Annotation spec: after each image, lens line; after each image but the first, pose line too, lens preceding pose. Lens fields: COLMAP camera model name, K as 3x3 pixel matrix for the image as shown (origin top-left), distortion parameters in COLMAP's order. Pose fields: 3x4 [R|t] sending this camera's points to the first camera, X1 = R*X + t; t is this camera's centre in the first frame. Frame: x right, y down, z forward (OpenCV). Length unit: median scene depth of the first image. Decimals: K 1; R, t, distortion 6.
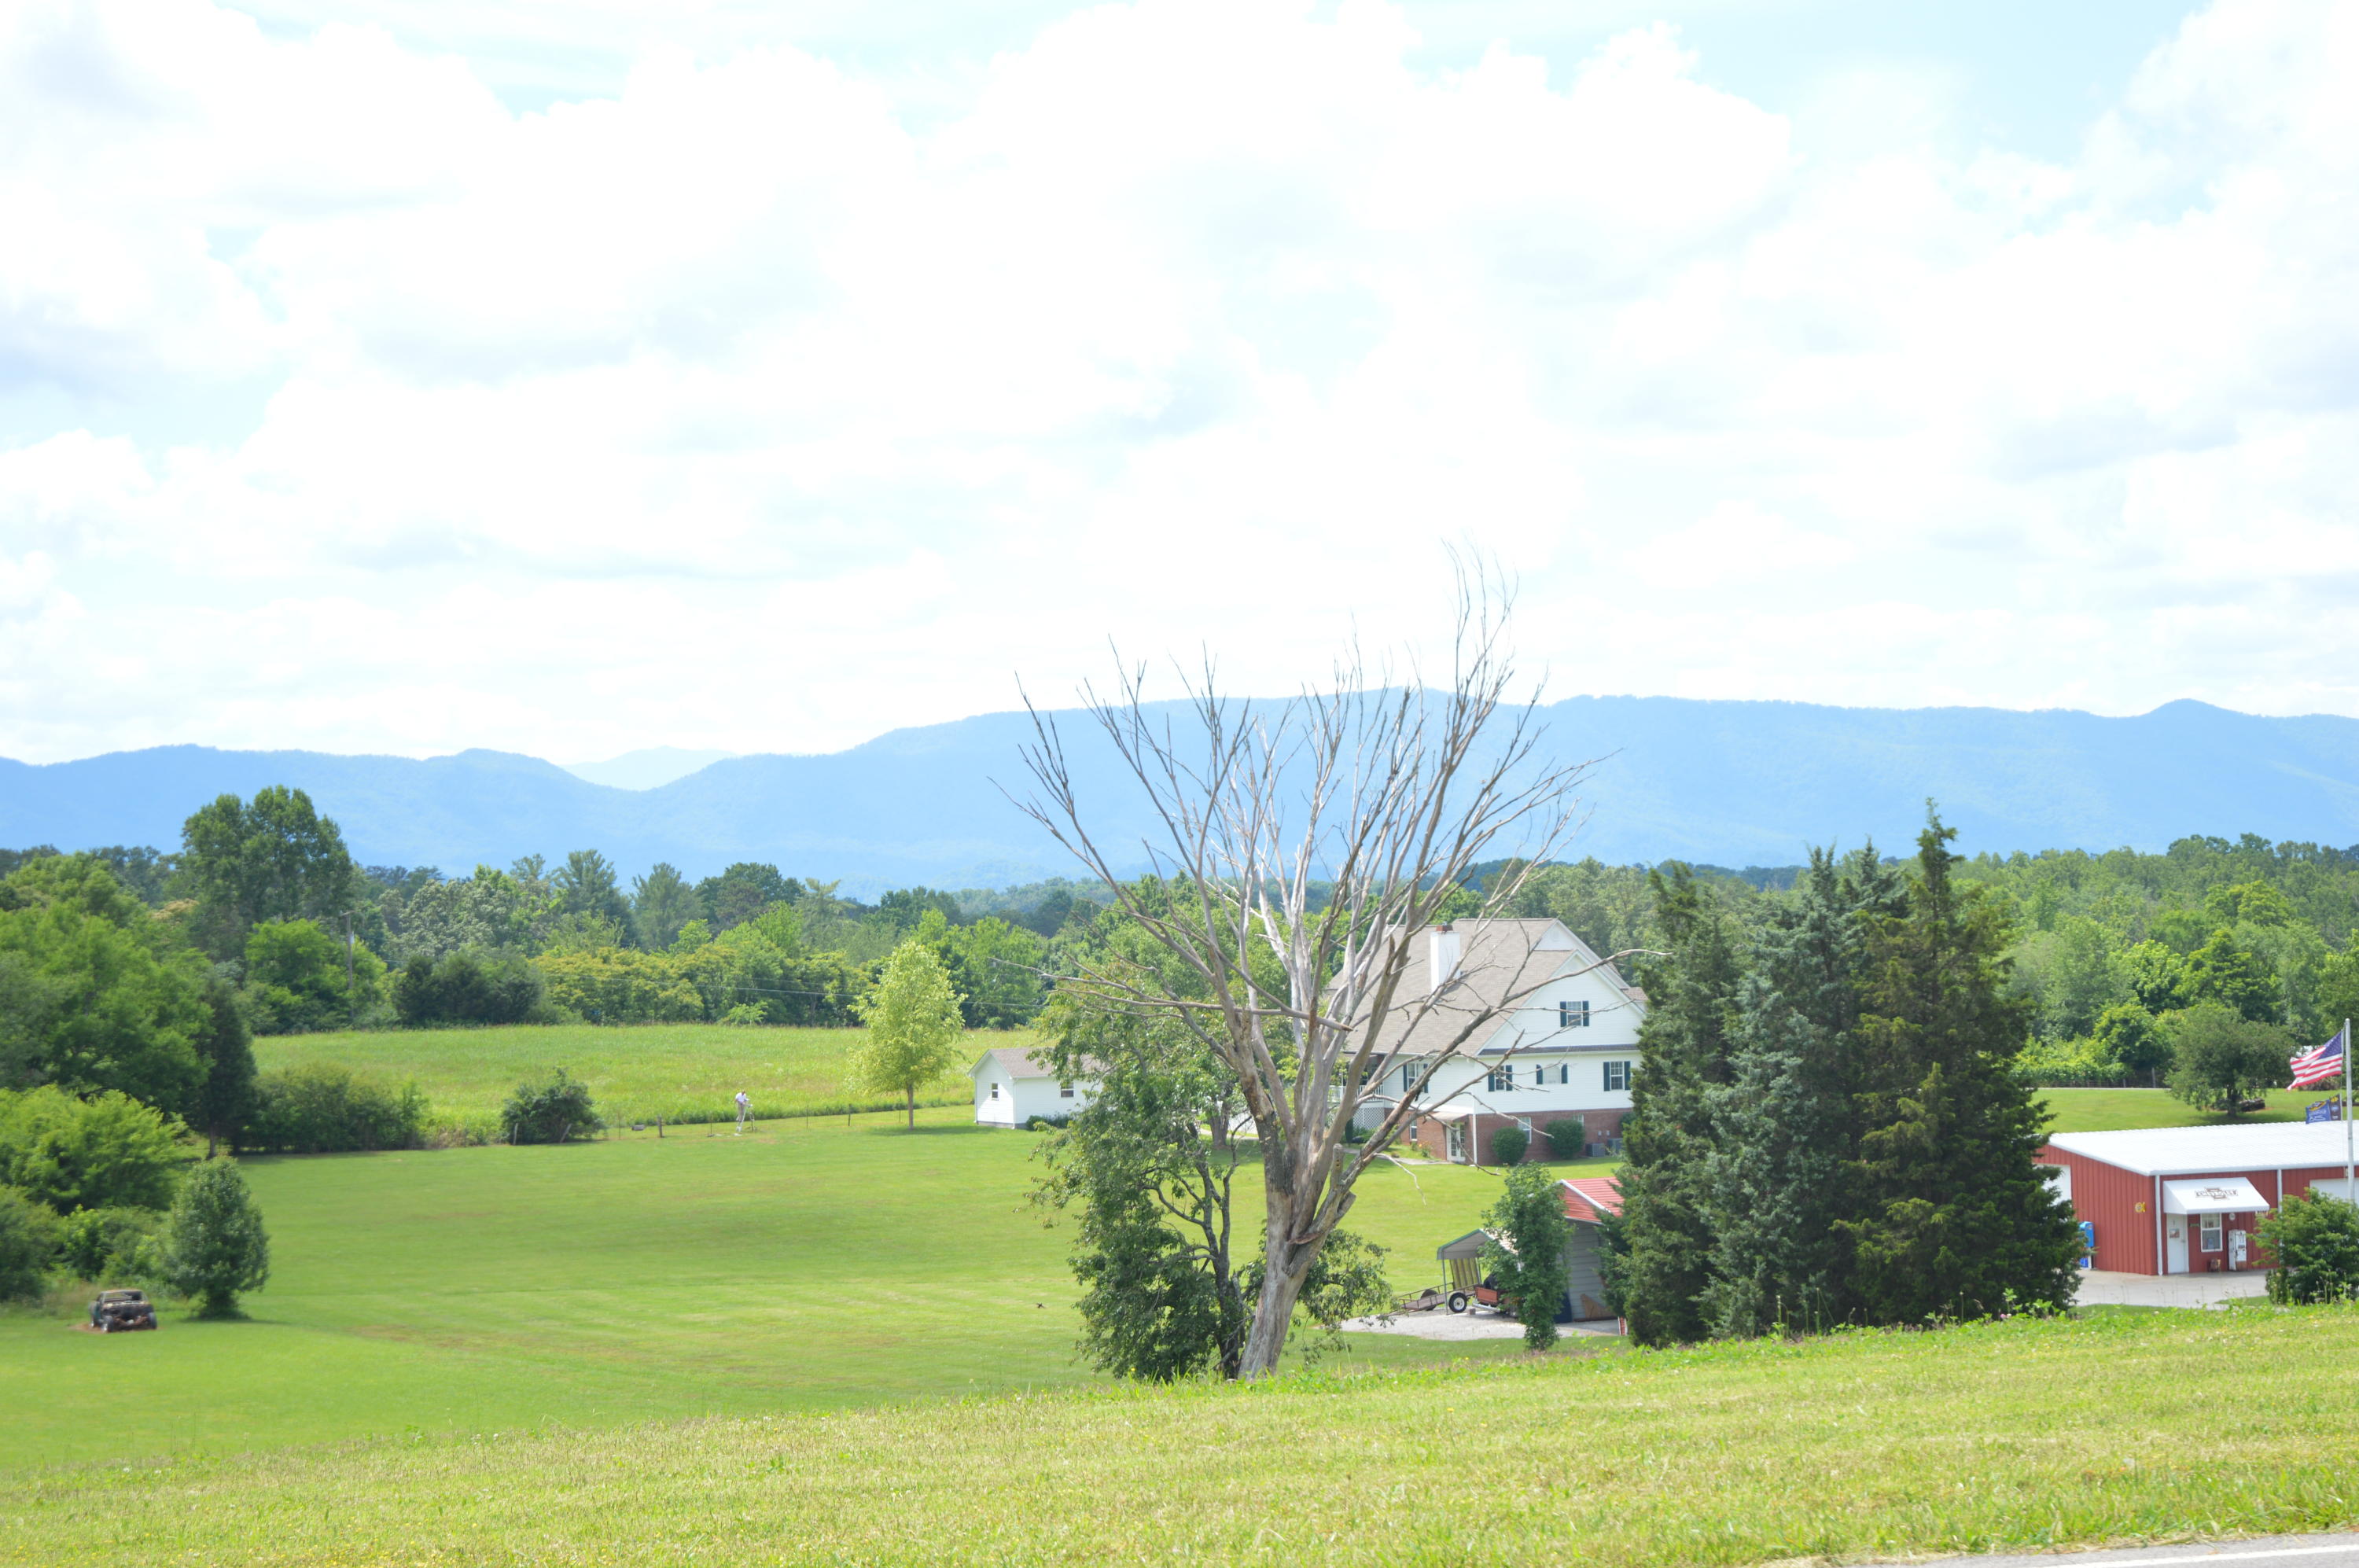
lens RADIAL K [[4653.3, 0, 1179.4], [0, 4653.3, 784.2], [0, 0, 1]] dist [0.022425, 0.000000]
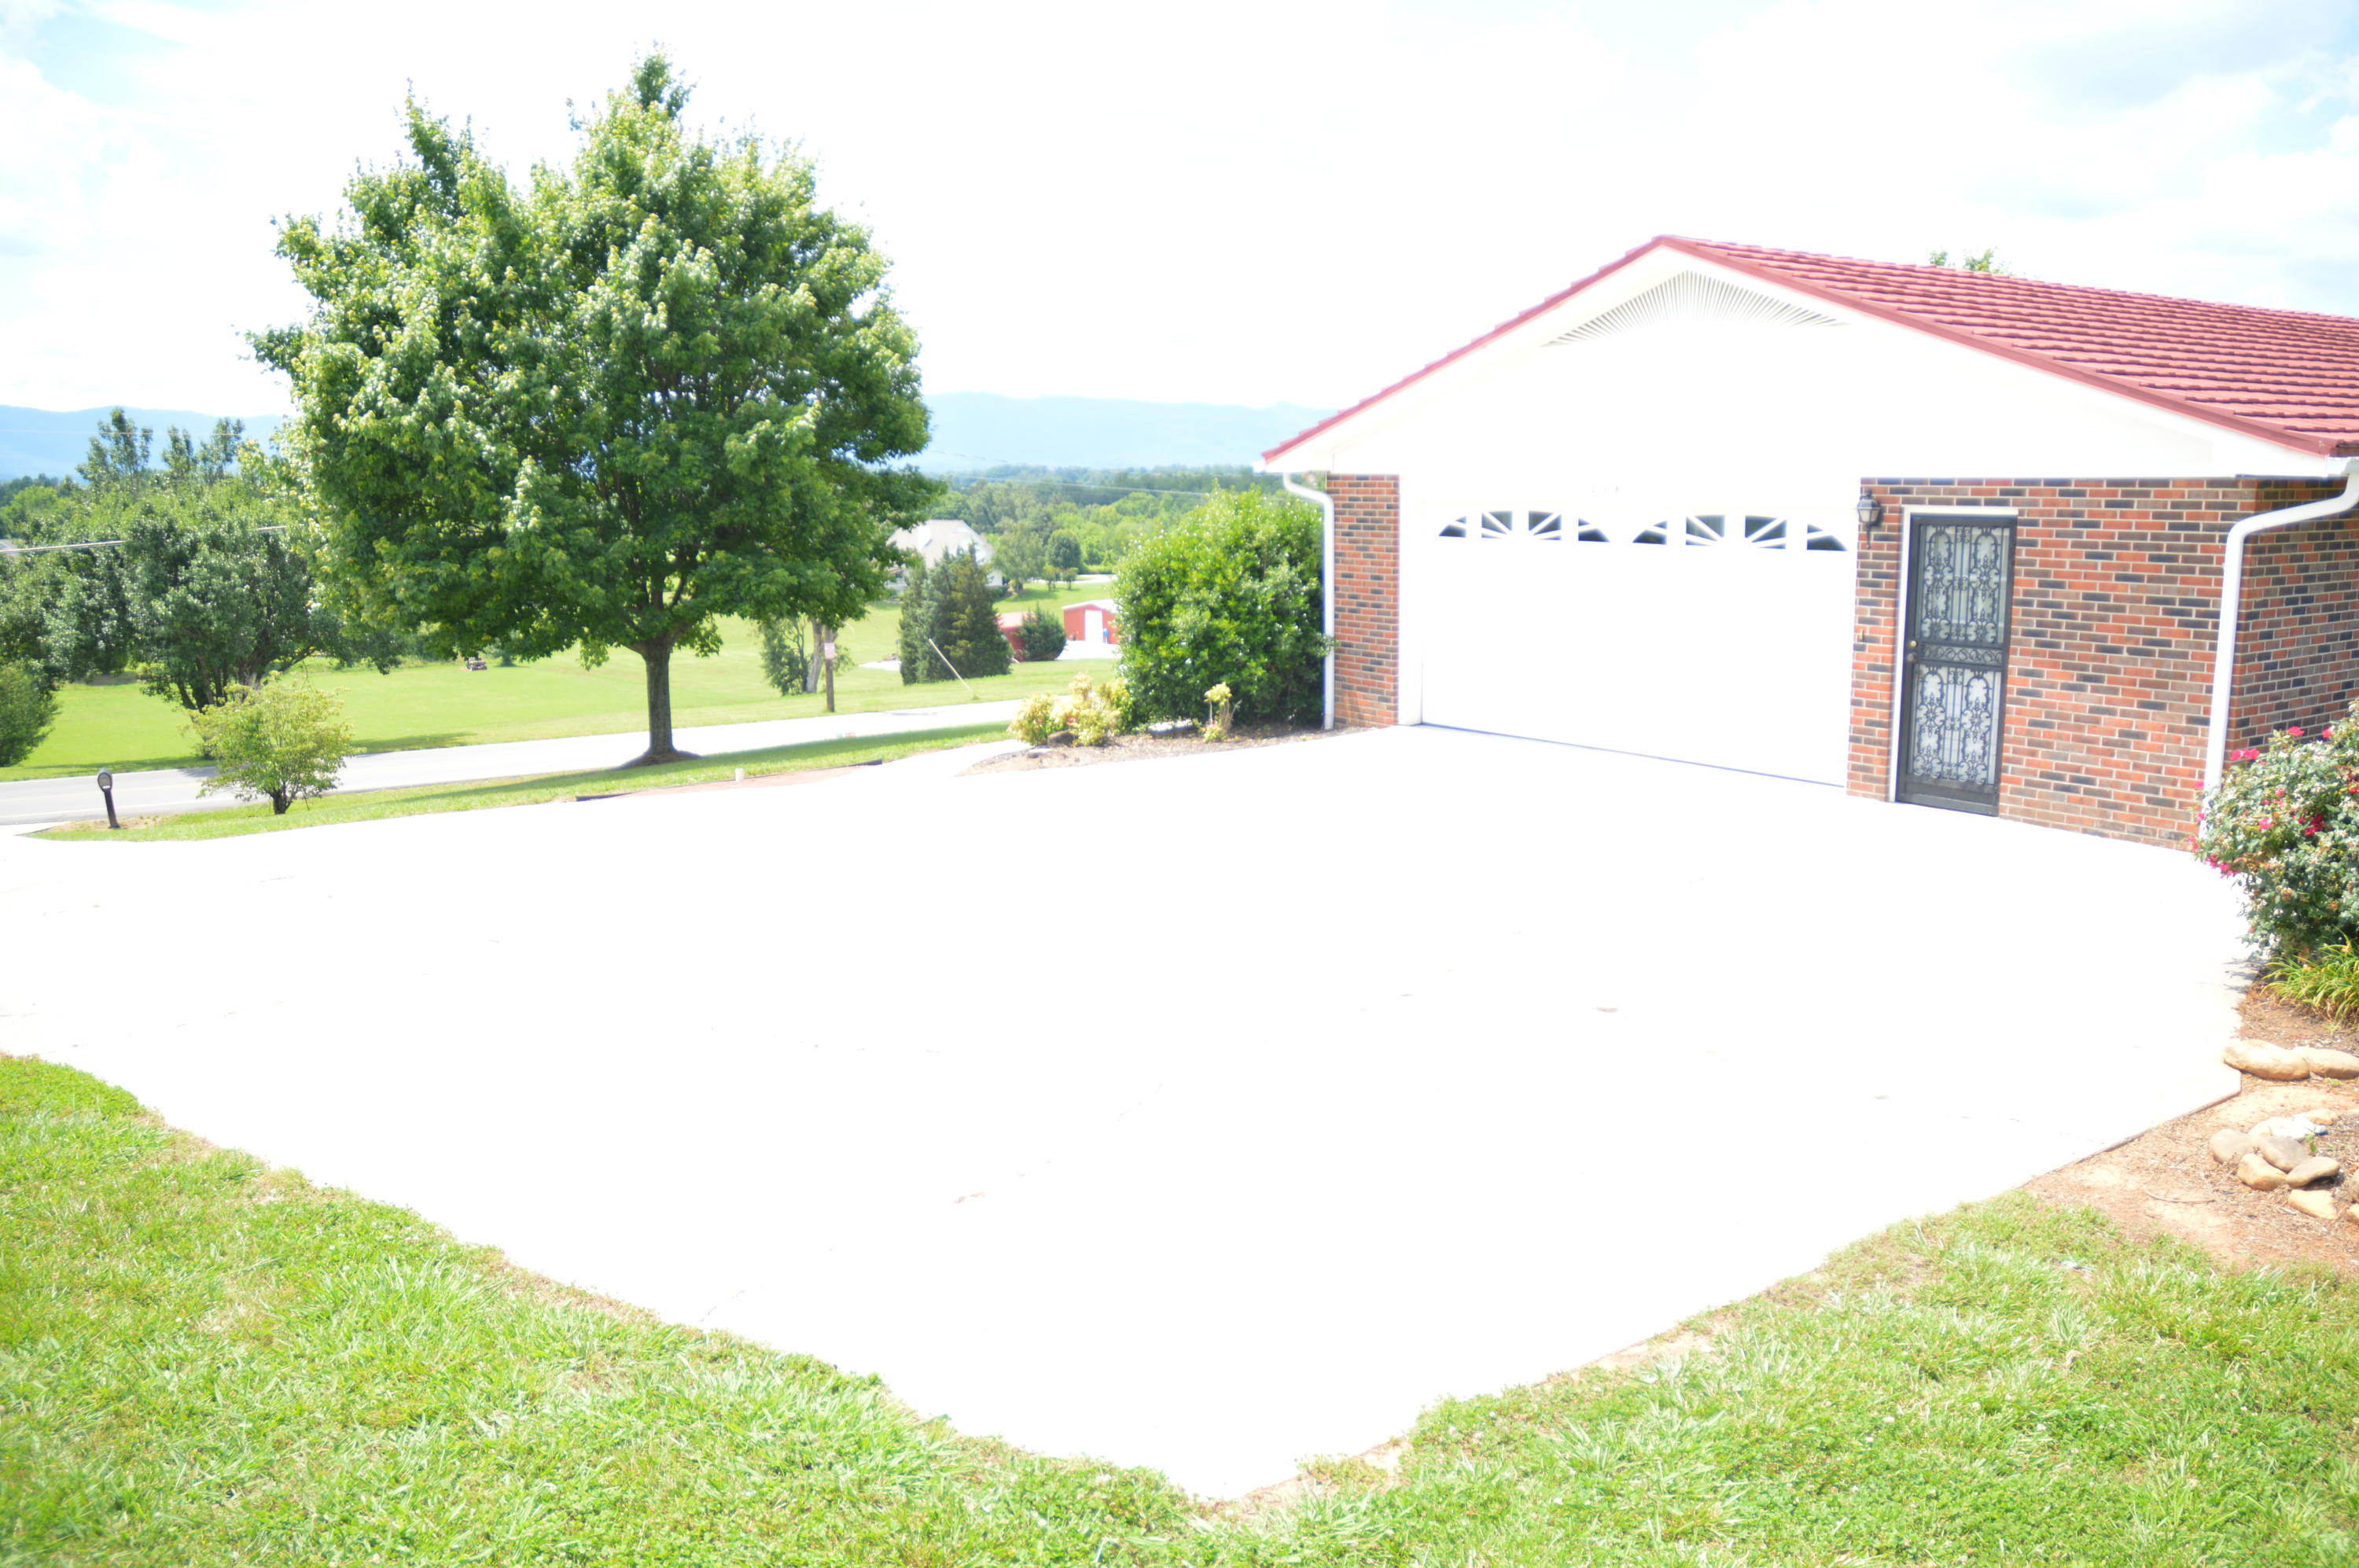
lens RADIAL K [[1852.6, 0, 1175.8], [0, 1852.6, 780.5], [0, 0, 1]] dist [-0.087575, 0.013486]
pose [[0.988801, -0.016872, 0.148283, 0.098922], [-0.010862, 0.982818, 0.184258, -0.077700], [-0.148844, -0.183805, 0.971628, -0.510590]]
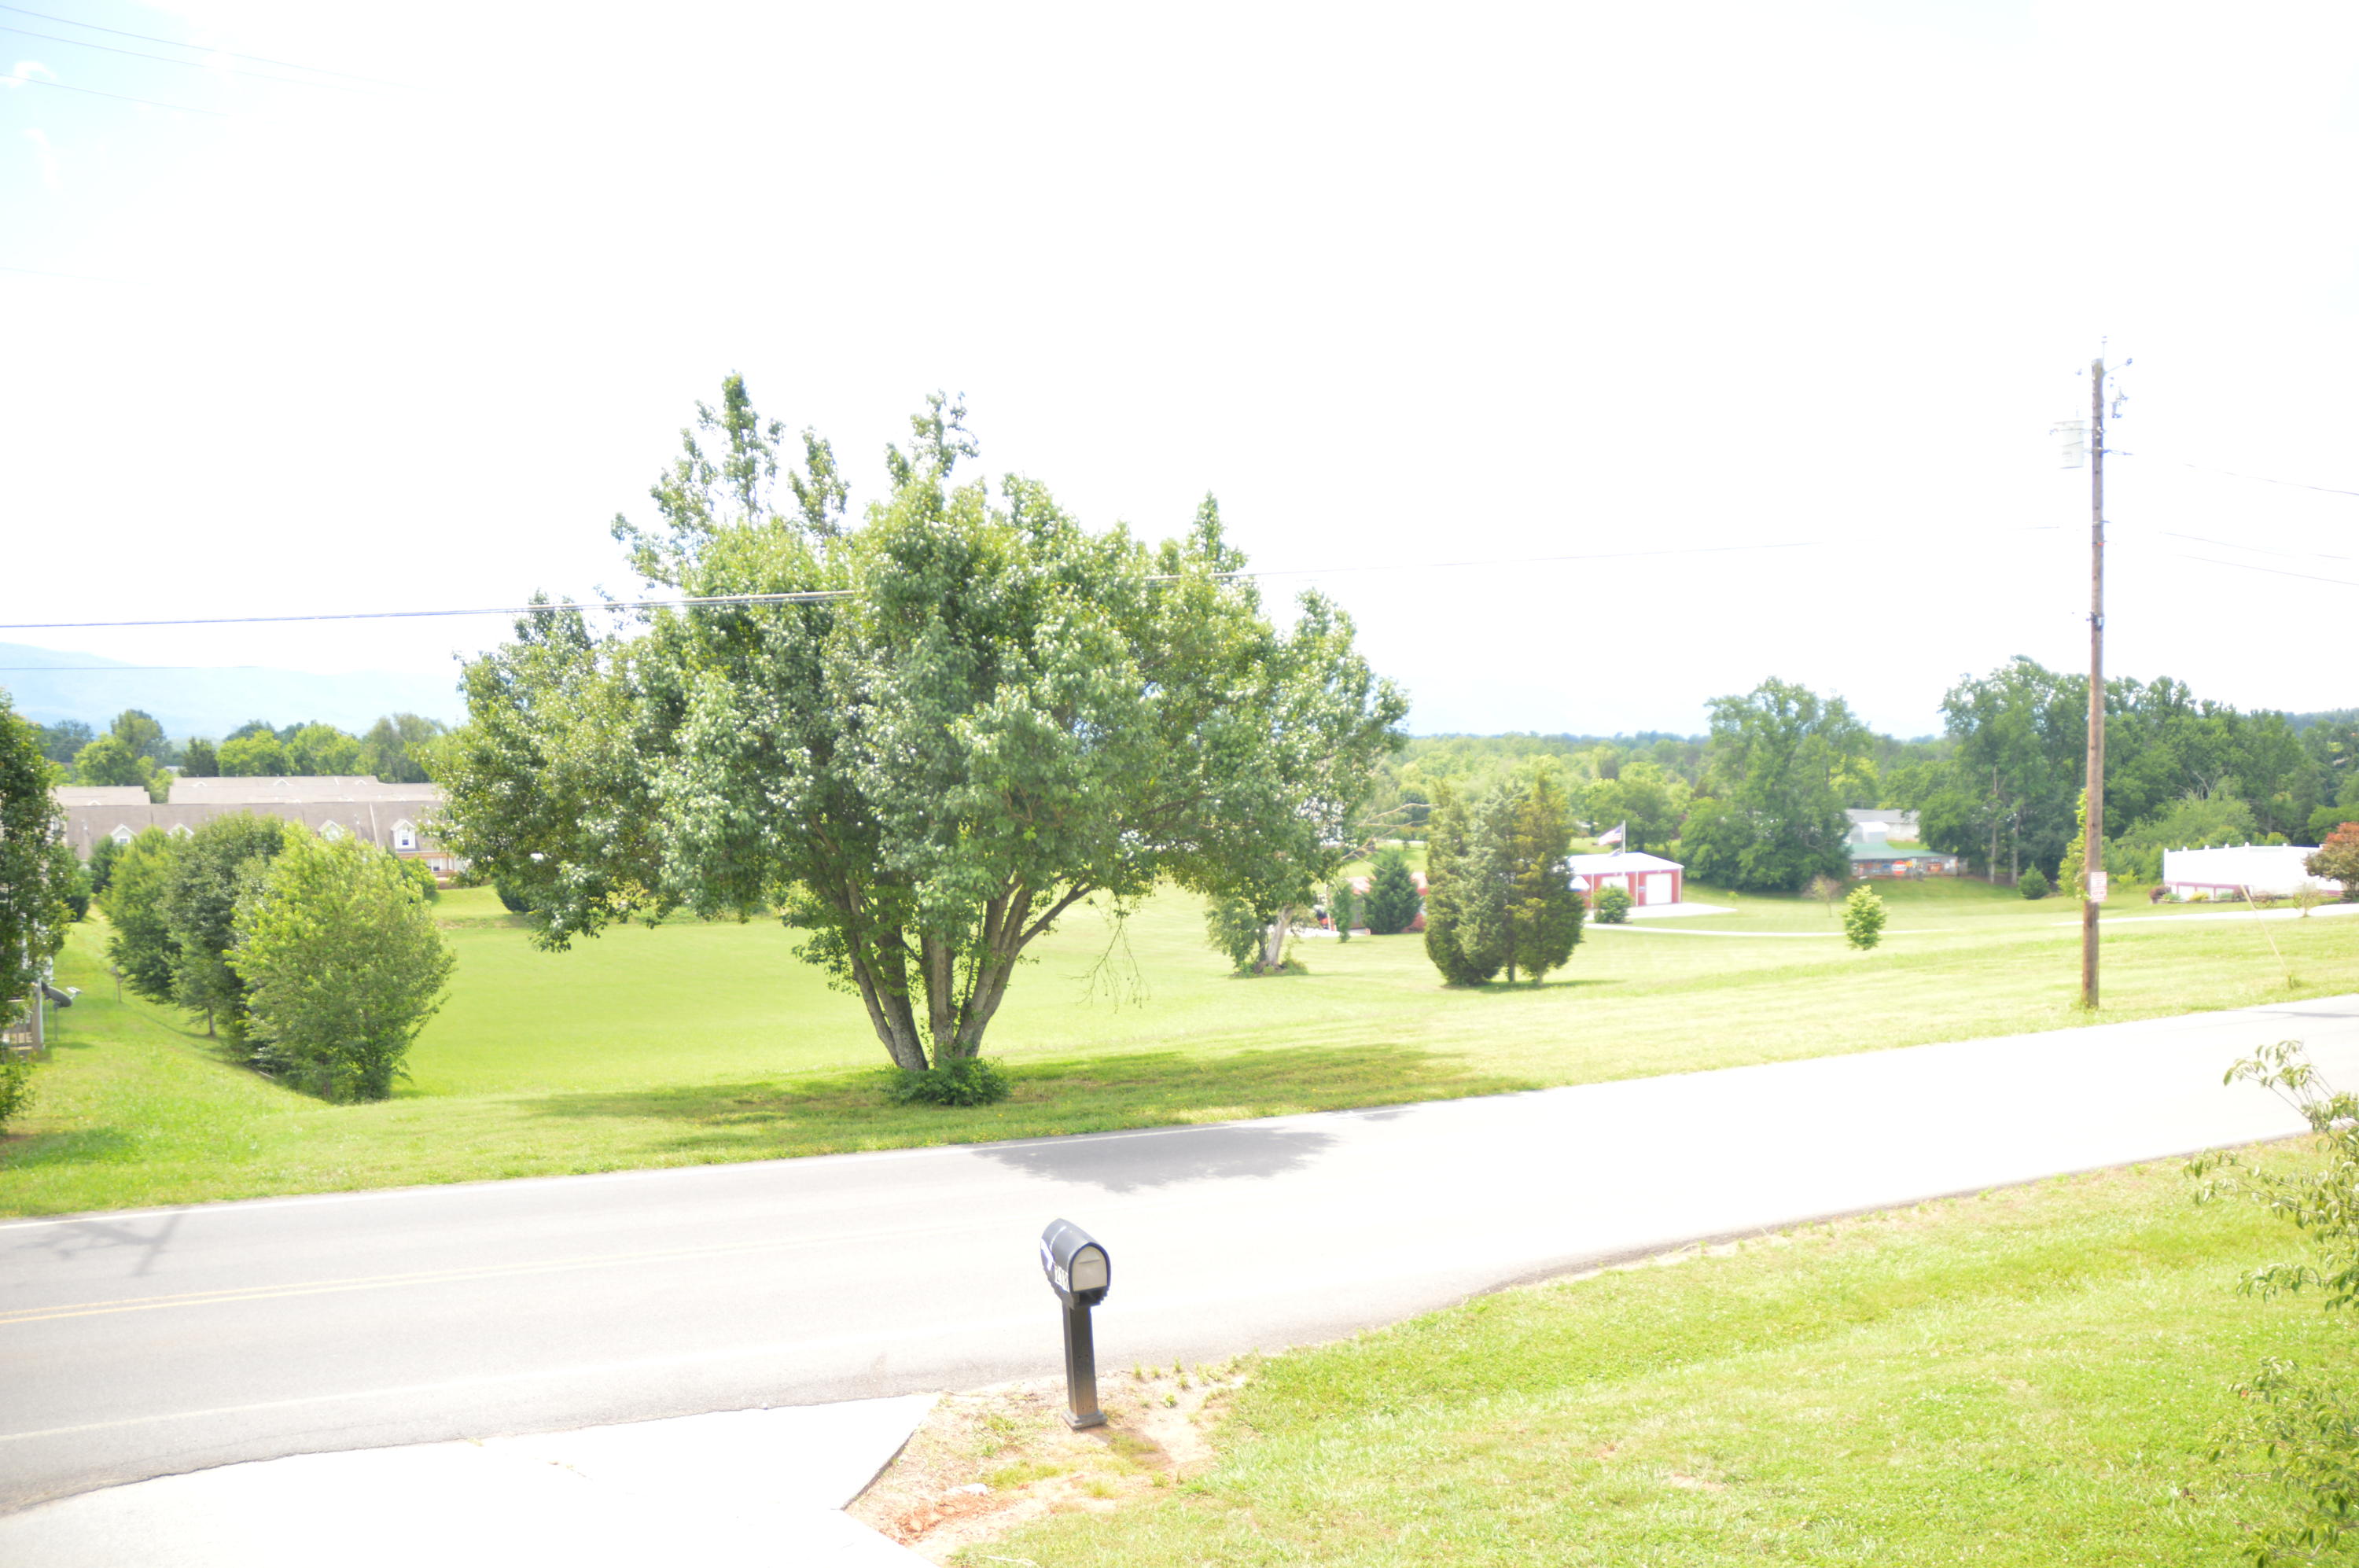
lens RADIAL K [[1852.6, 0, 1179.5], [0, 1852.6, 787.7], [0, 0, 1]] dist [-0.087575, 0.013486]
pose [[0.999079, 0.012119, 0.041165, -0.110023], [-0.013976, 0.998884, 0.045116, -0.028790], [-0.040572, -0.045650, 0.998133, -0.140815]]
